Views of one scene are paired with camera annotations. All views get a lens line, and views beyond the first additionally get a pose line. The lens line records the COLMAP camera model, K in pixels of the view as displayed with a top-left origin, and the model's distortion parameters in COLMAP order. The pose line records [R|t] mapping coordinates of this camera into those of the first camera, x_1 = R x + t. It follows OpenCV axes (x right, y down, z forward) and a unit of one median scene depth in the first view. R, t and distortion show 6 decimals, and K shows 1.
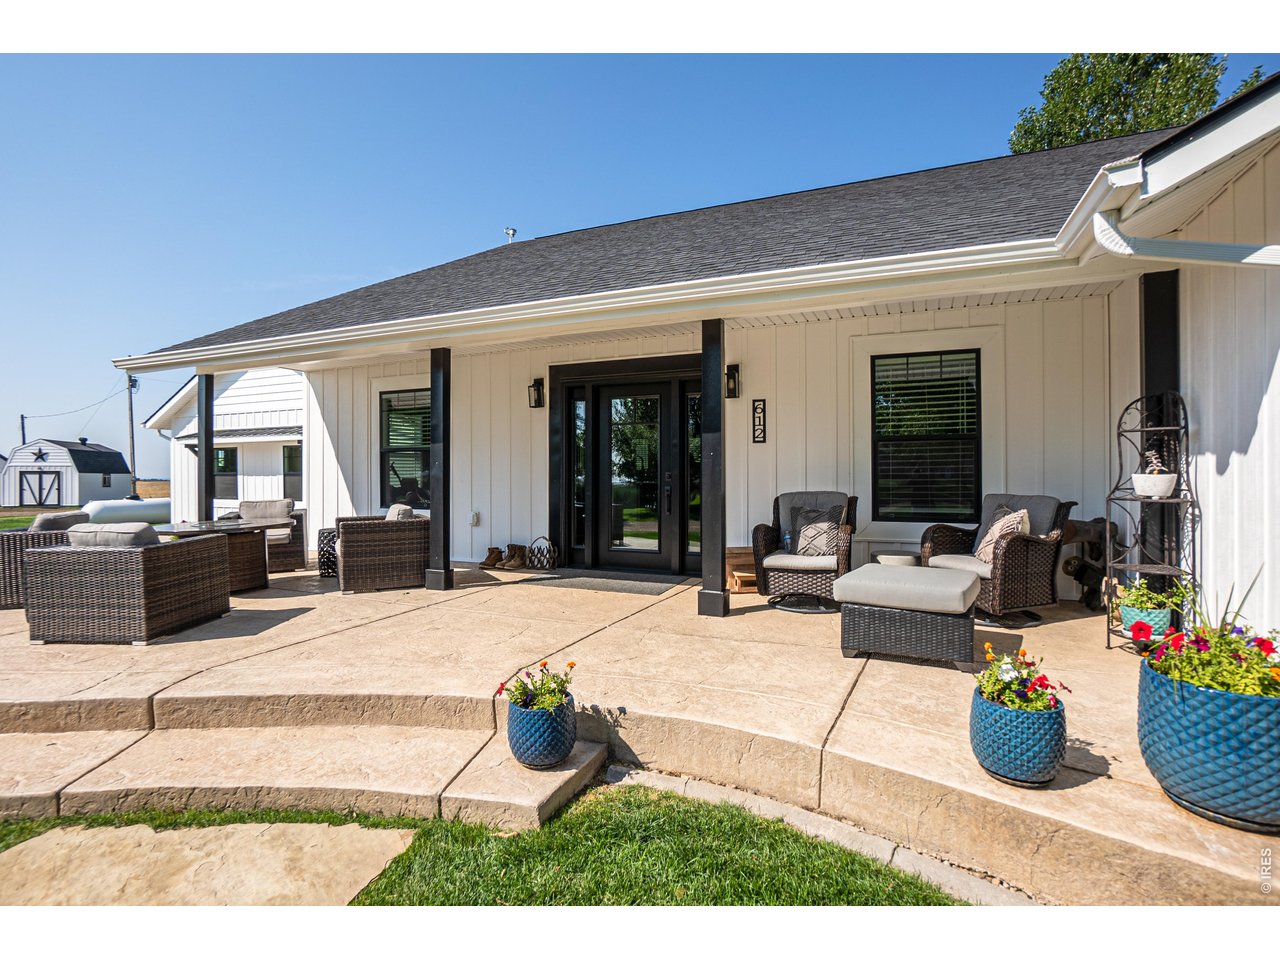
lens RADIAL K [[591.0, 0, 640.0], [0, 591.0, 480.0], [0, 0, 1]] dist [0.000747, 0.000083]
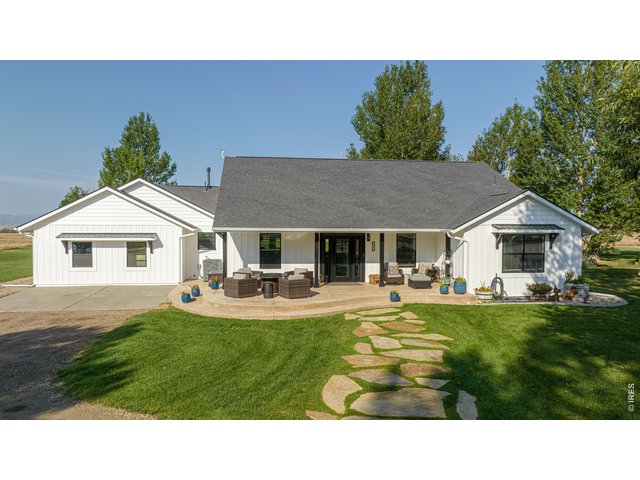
lens RADIAL K [[295.5, 0, 320.0], [0, 295.5, 240.0], [0, 0, 1]] dist [0.000747, 0.000083]
pose [[0.914437, 0.005873, 0.404686, -0.932065], [0.004146, 0.999706, -0.023877, -0.082060], [-0.404707, 0.023512, 0.914144, -0.764626]]
